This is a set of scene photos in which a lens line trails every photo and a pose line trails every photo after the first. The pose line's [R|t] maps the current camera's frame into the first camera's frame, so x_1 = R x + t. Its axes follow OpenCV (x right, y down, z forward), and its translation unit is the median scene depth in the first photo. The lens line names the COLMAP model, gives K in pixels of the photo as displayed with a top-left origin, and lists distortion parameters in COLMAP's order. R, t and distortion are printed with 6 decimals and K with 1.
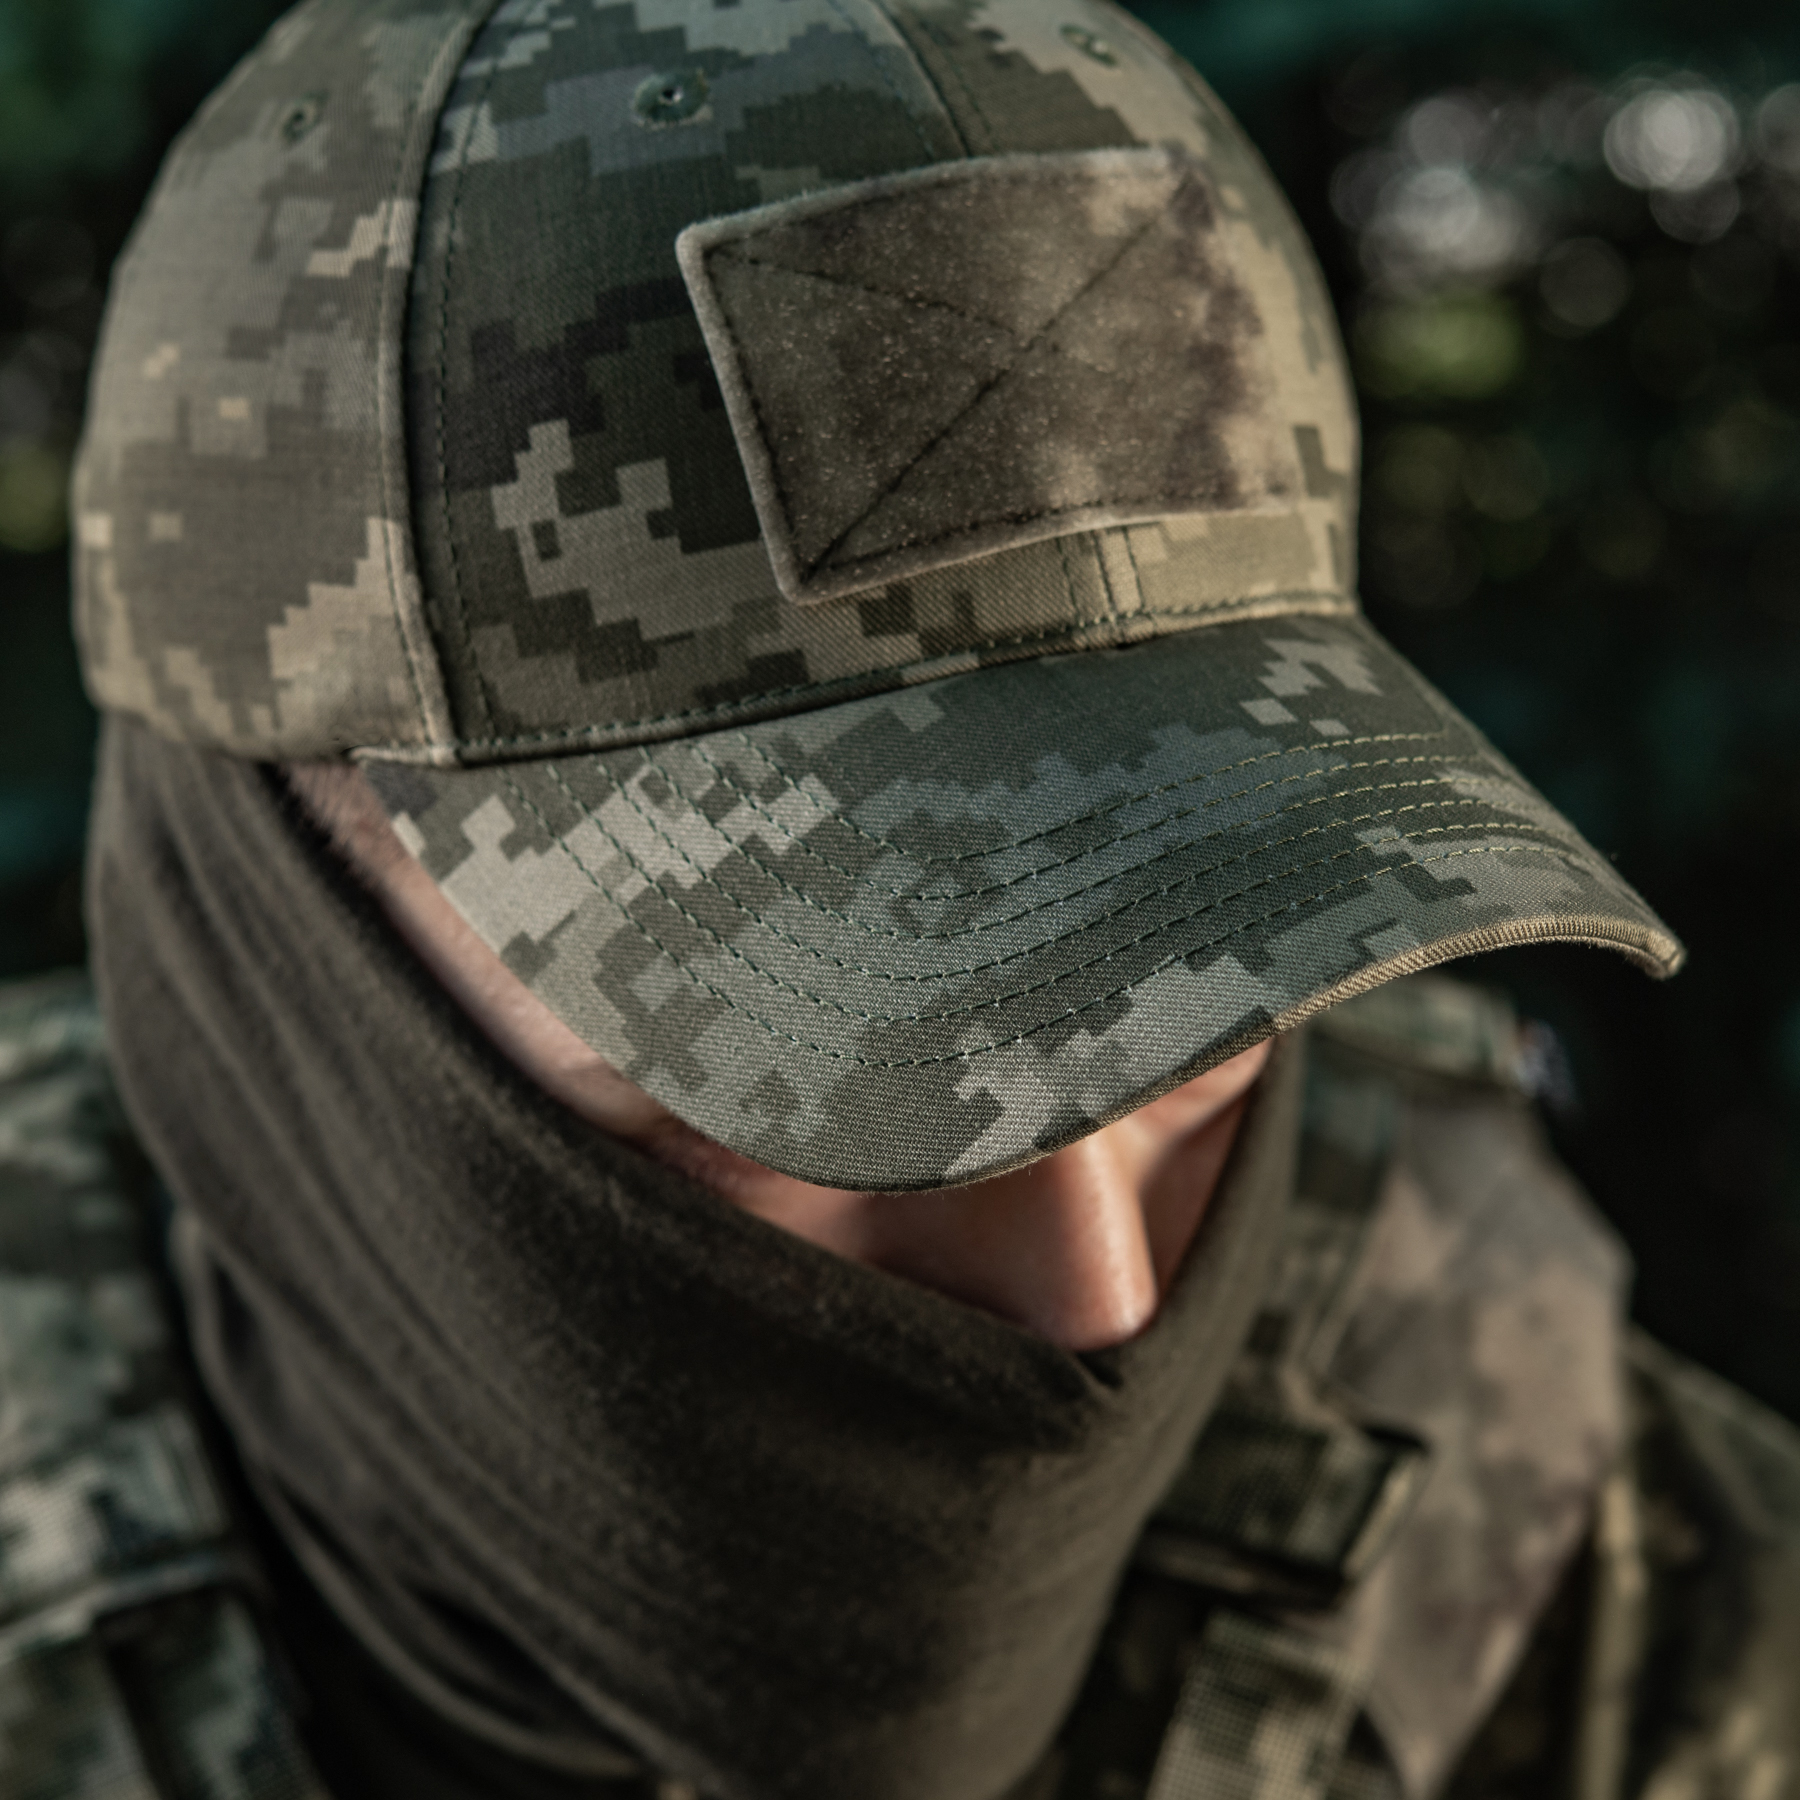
lens RADIAL K [[5365.2, 0, 898.1], [0, 5365.2, 1066.8], [0, 0, 1]] dist [-0.058852, 0.635884]
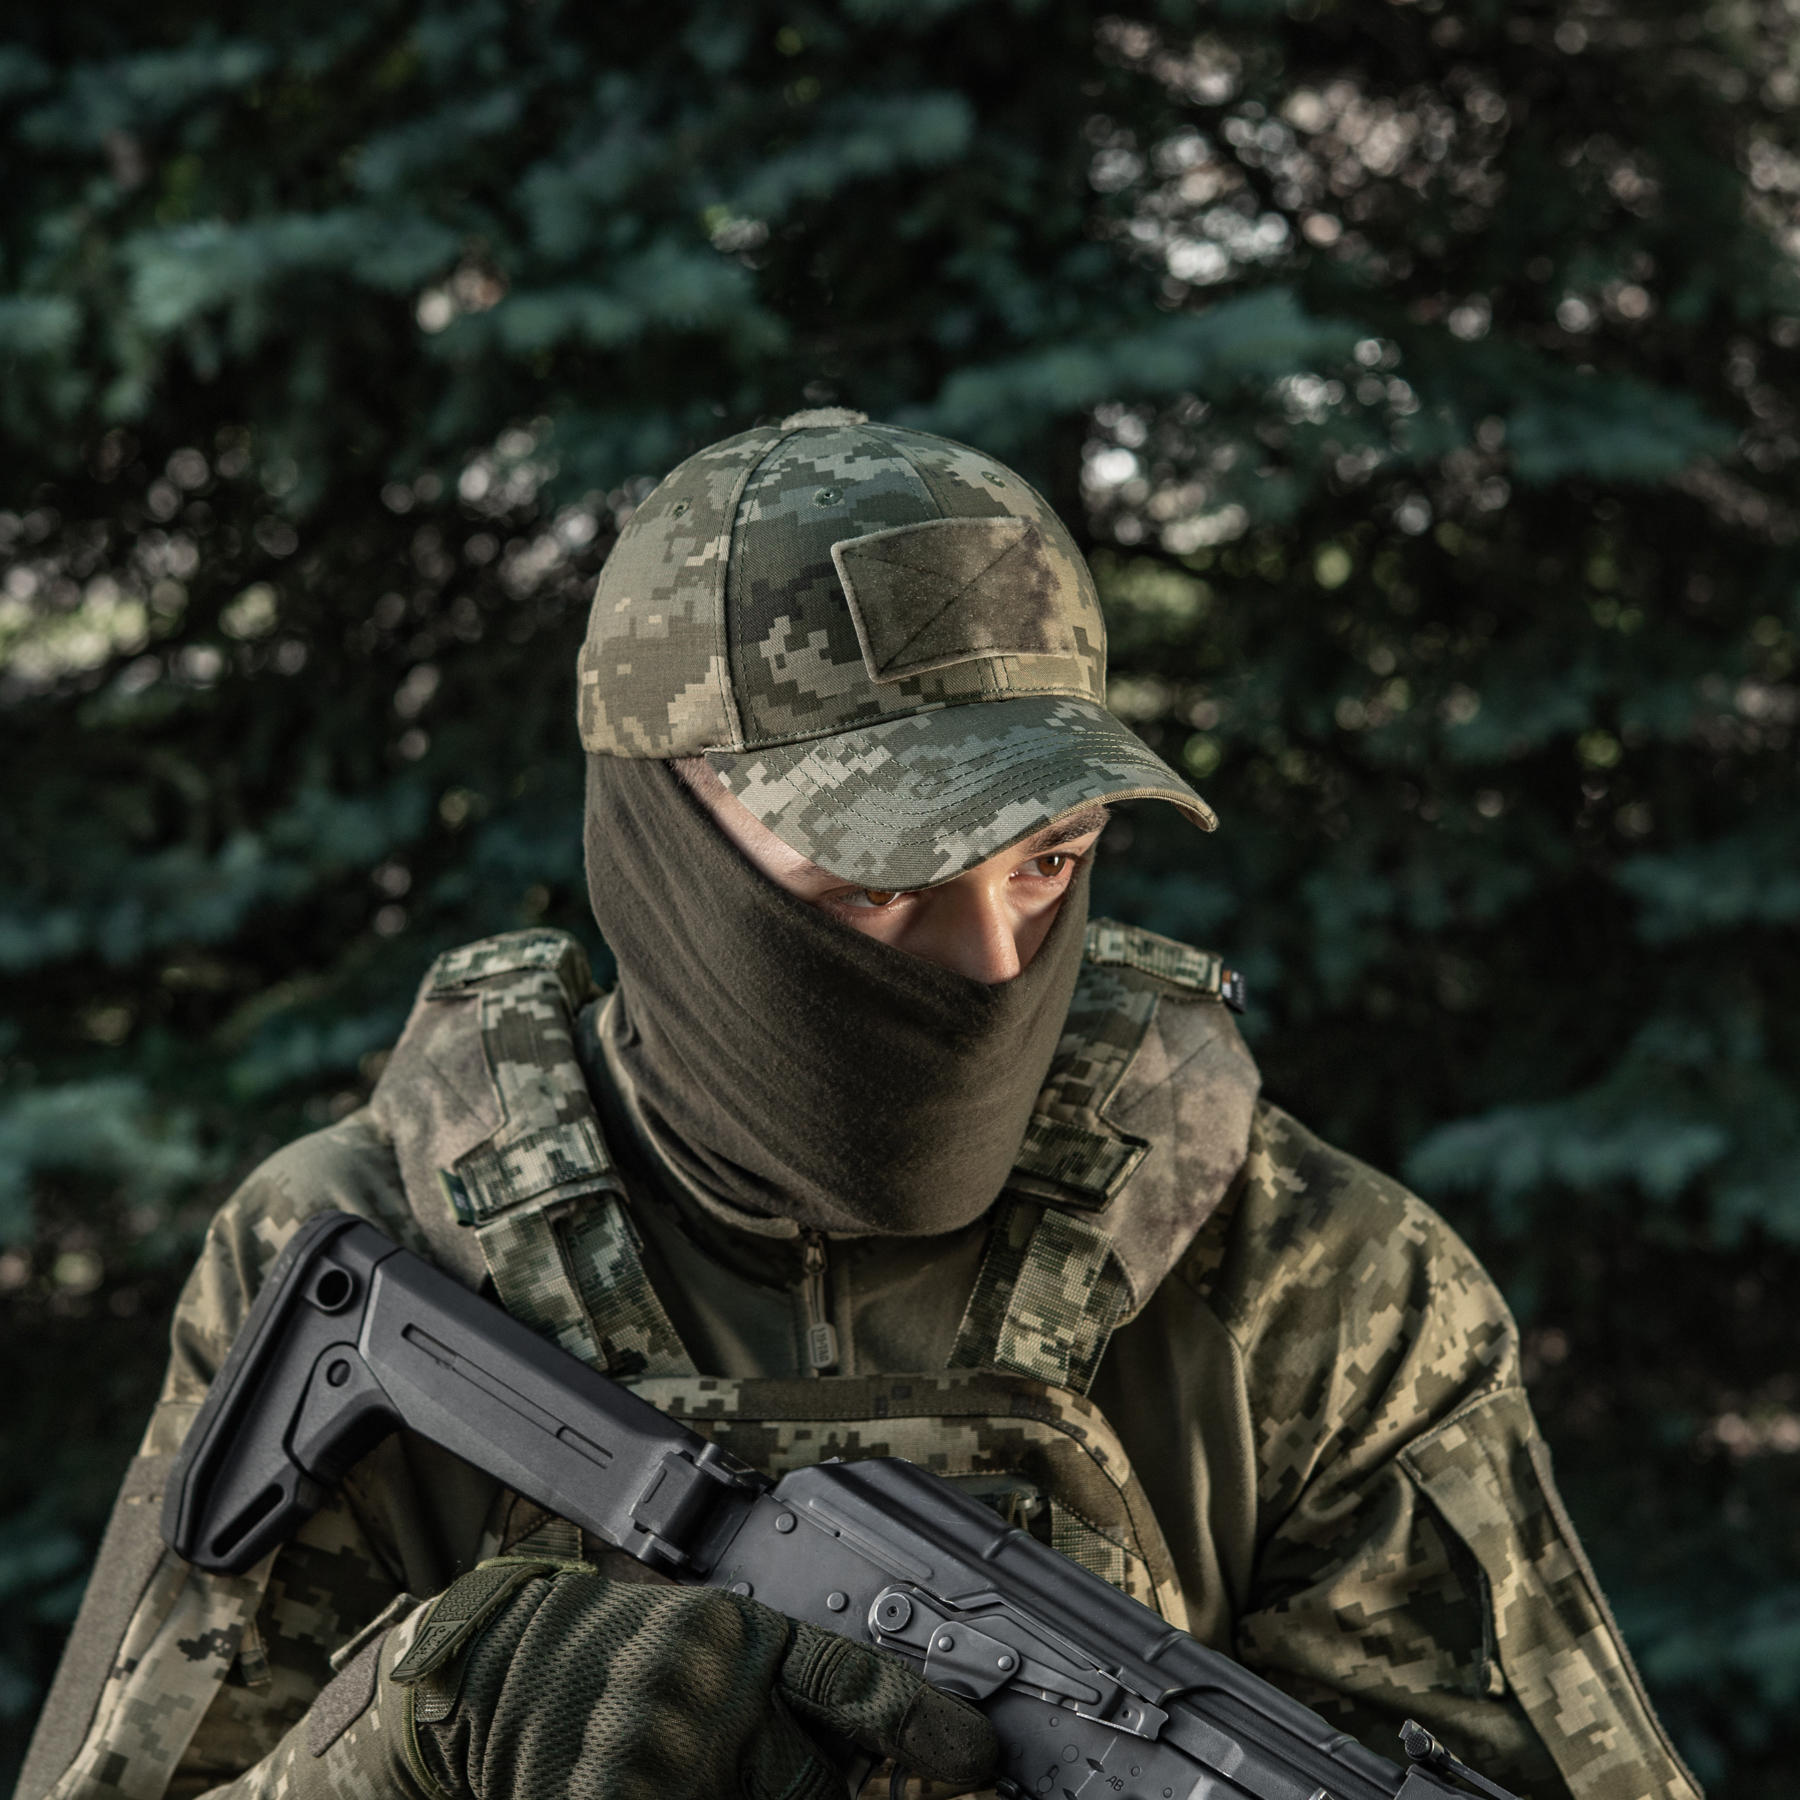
lens RADIAL K [[6156.6, 0, 900.0], [0, 6156.6, 900.0], [0, 0, 1]] dist [0.058452, 4.497127]
pose [[0.999778, 0.000336, -0.021089, 0.055596], [-0.003512, 0.988566, -0.150745, 0.465995], [0.020797, 0.150785, 0.988348, -1.934674]]
